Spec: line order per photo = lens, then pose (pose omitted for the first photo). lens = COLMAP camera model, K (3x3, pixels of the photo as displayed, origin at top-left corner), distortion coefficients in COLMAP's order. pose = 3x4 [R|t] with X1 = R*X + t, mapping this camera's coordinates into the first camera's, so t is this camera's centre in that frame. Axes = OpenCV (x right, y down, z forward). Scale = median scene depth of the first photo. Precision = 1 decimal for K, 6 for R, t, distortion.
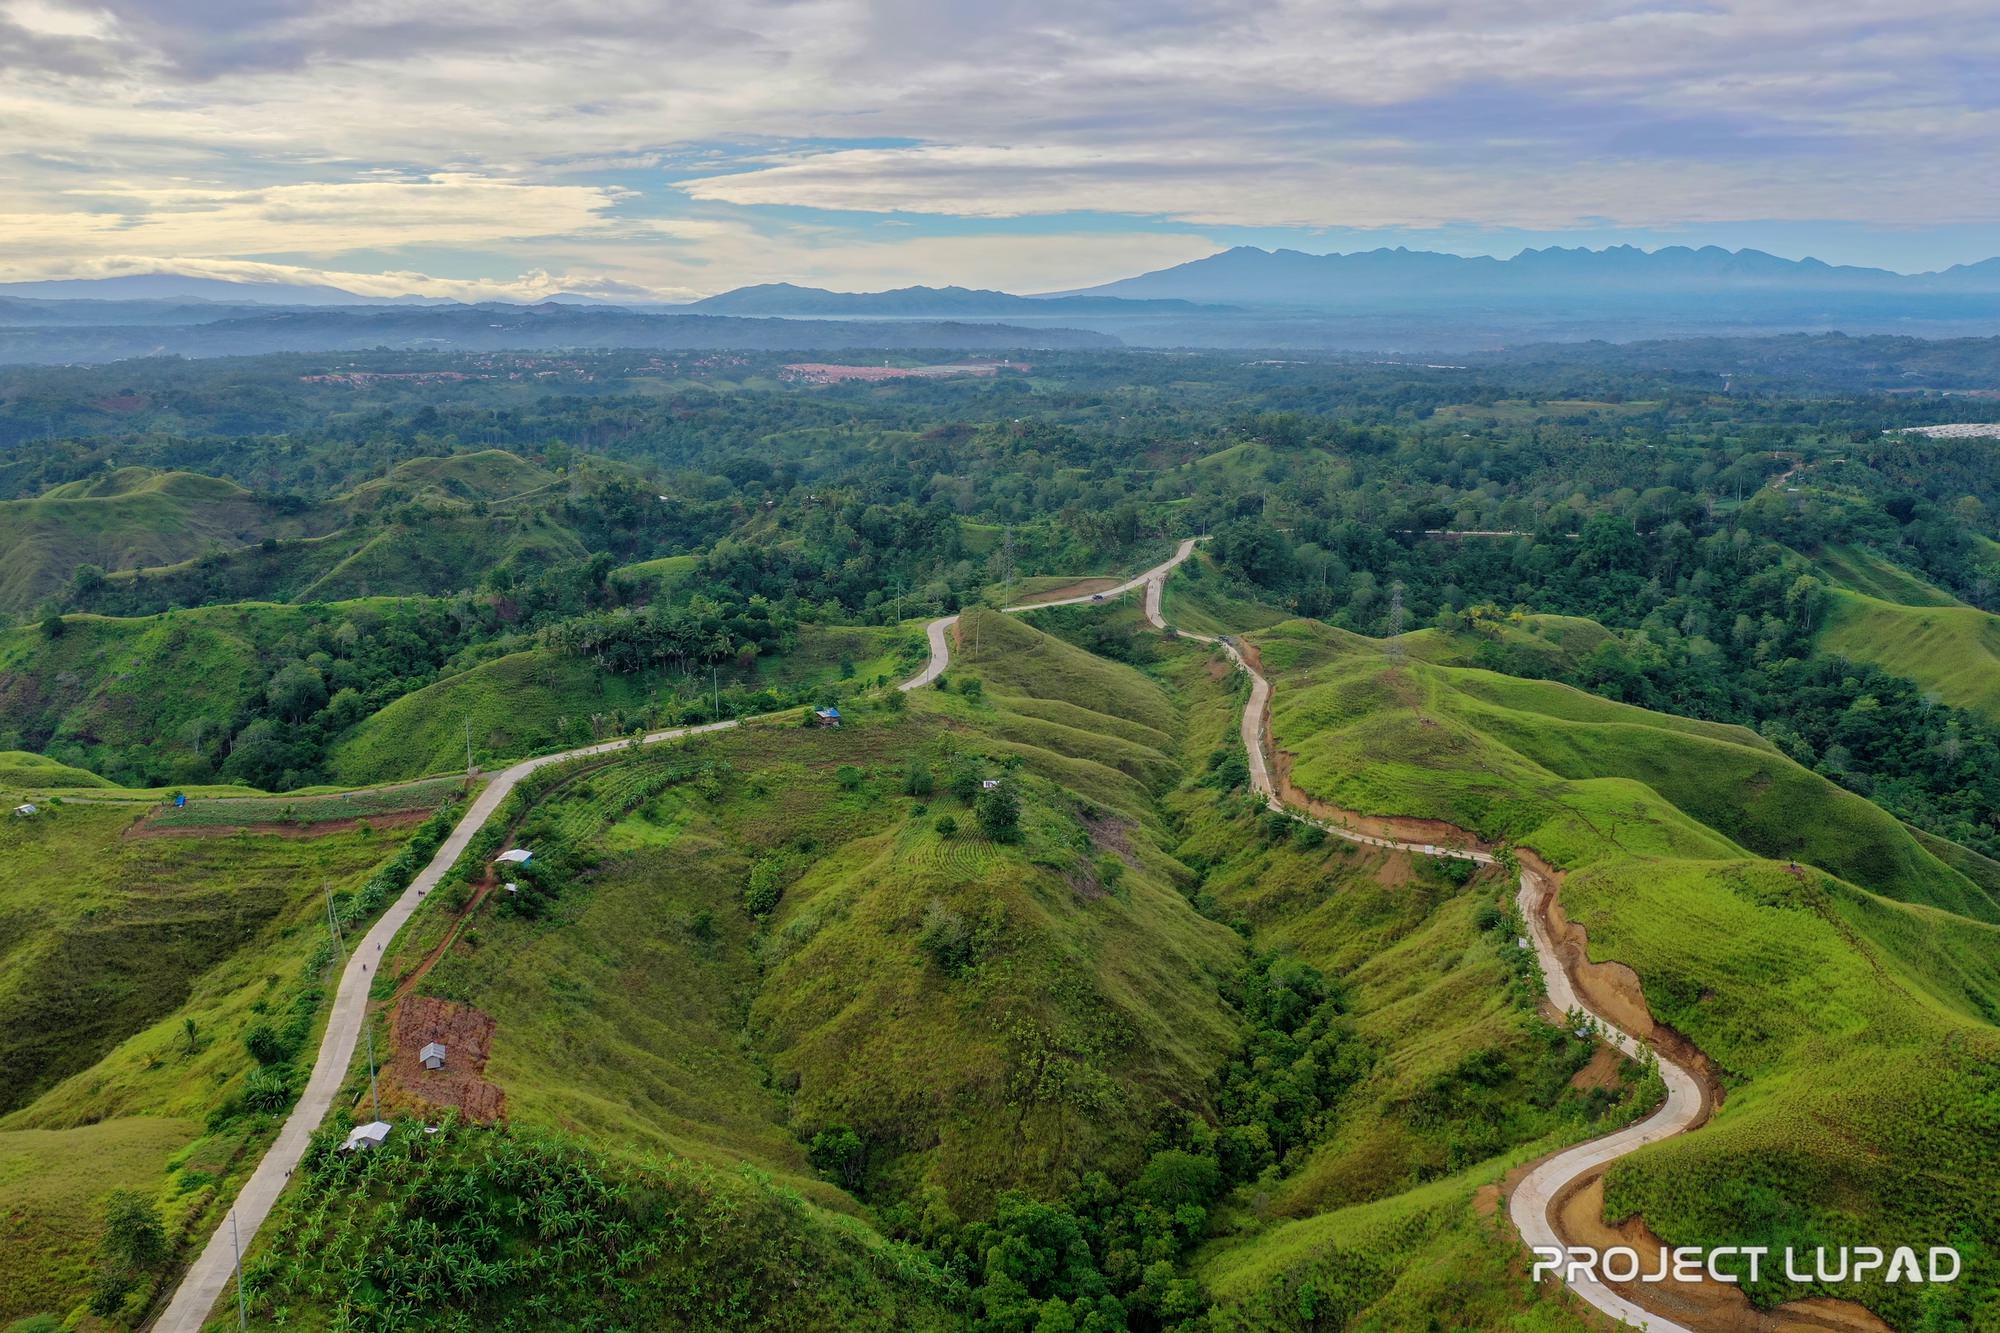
lens RADIAL K [[1556.6, 0, 994.4], [0, 1556.6, 662.1], [0, 0, 1]] dist [-0.036387, 0.016528]
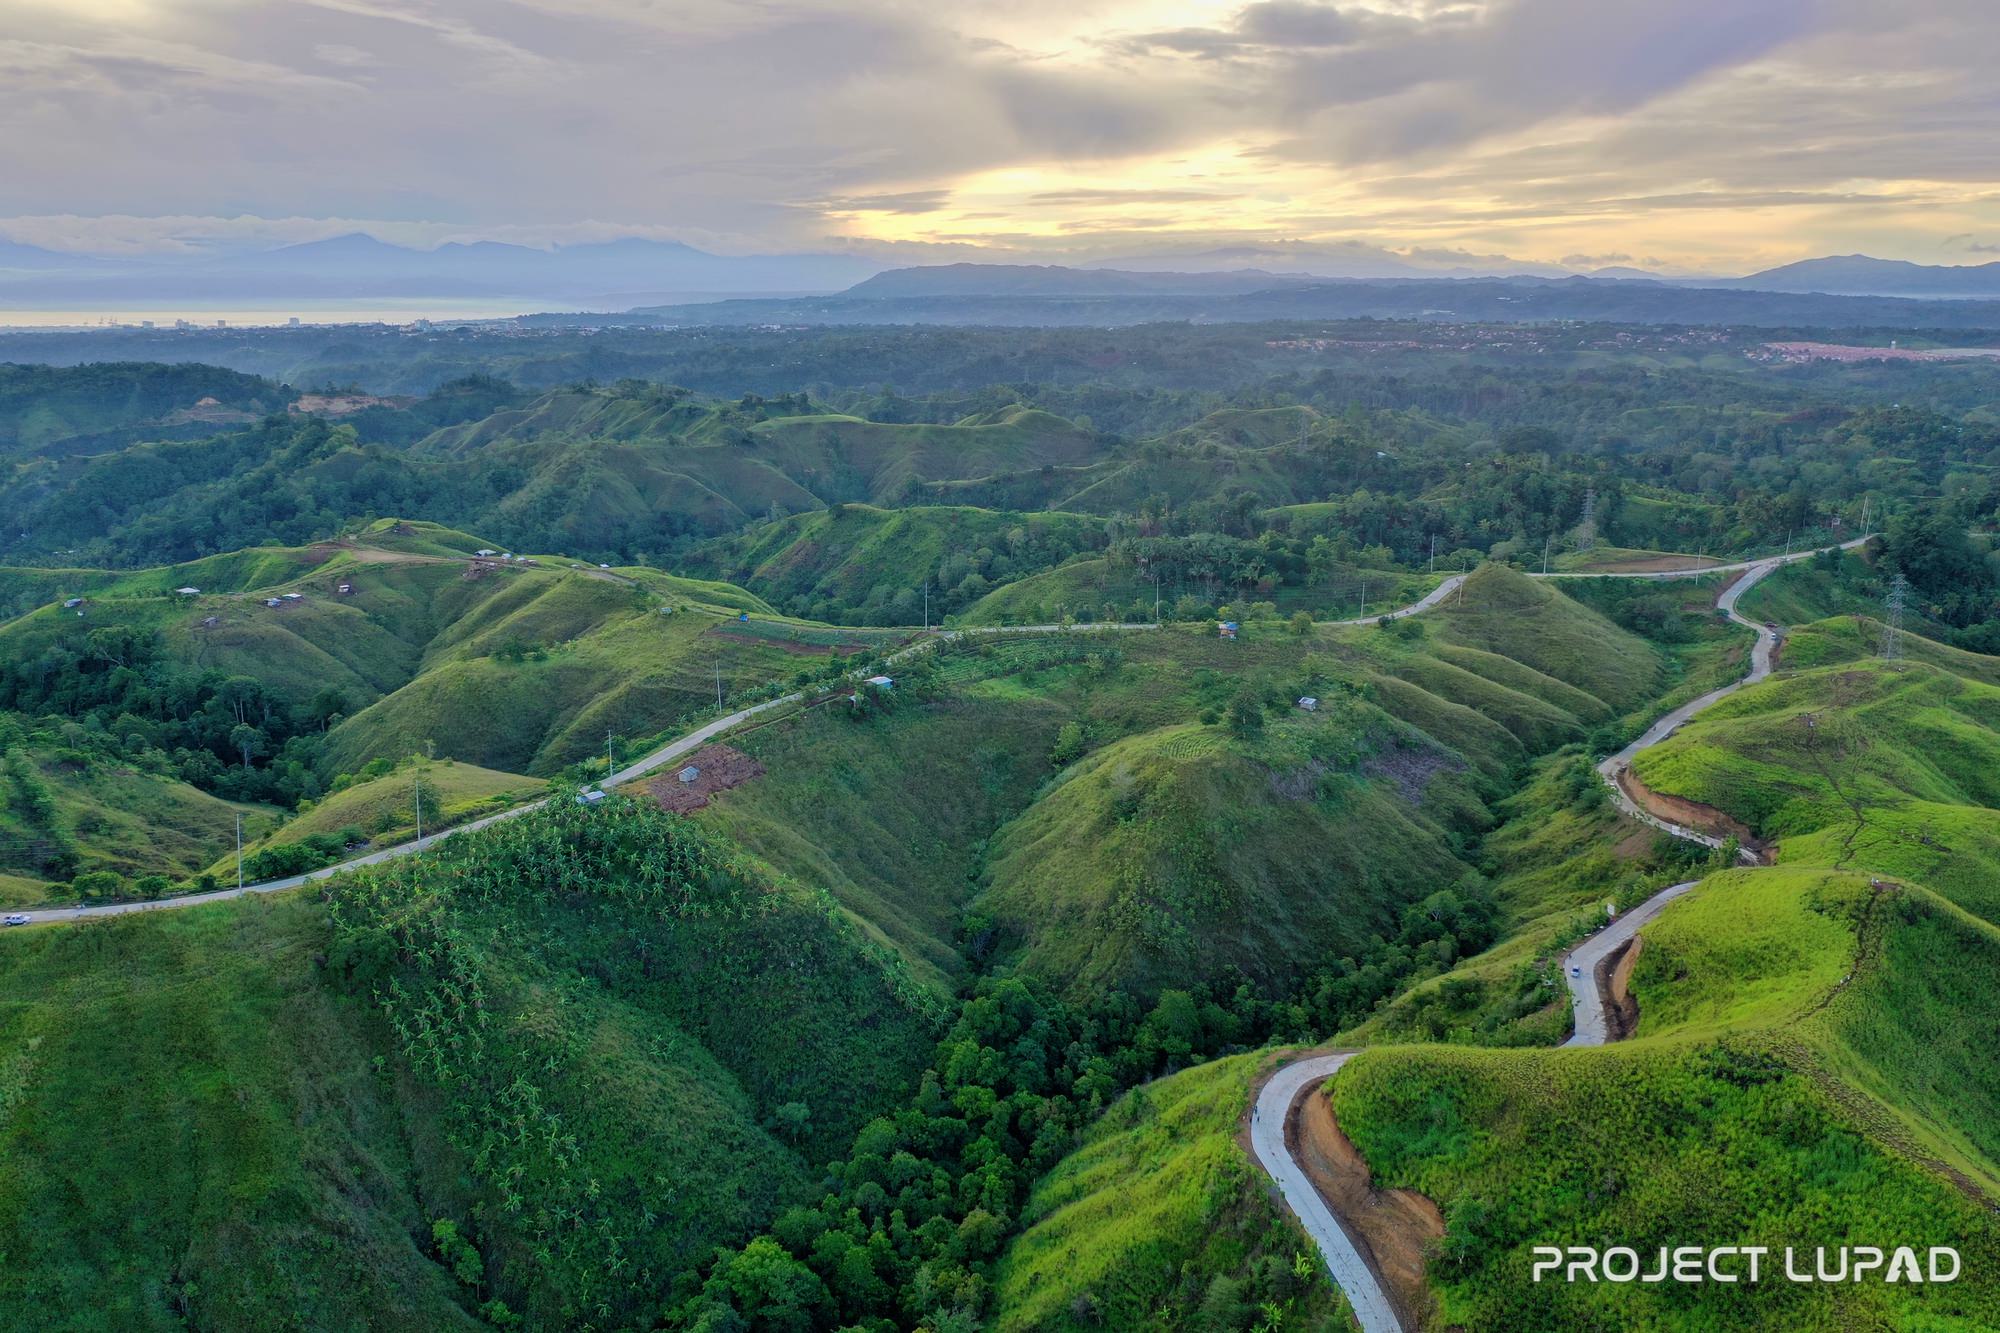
lens RADIAL K [[1552.7, 0, 995.7], [0, 1552.7, 663.6], [0, 0, 1]] dist [-0.027888, 0.000849]
pose [[0.801800, 0.139532, -0.581075, 0.450085], [-0.129311, 0.989832, 0.059255, 0.015639], [0.583434, 0.027629, 0.811690, -0.018525]]
